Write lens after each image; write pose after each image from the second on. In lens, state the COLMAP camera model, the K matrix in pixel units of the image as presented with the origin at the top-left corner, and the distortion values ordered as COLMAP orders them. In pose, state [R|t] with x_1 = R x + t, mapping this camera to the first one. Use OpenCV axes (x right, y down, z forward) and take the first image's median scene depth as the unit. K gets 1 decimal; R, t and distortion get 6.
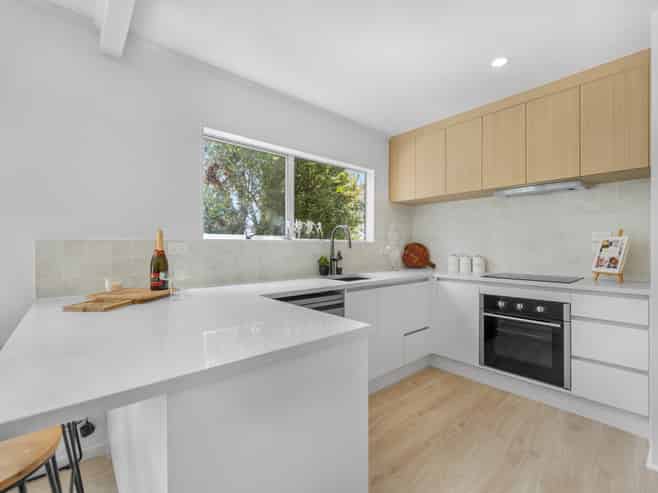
lens RADIAL K [[296.7, 0, 328.8], [0, 296.7, 246.5], [0, 0, 1]] dist [0.005775, 0.000357]
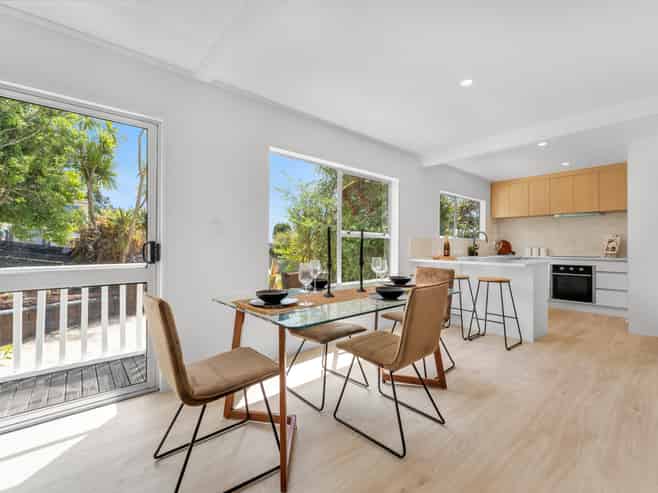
lens RADIAL K [[296.7, 0, 329.1], [0, 296.7, 245.5], [0, 0, 1]] dist [0.005775, 0.000357]
pose [[0.999984, 0.005563, 0.000352, -1.166998], [-0.005559, 0.999932, -0.010214, 0.060640], [-0.000409, 0.010212, 0.999948, -1.222896]]
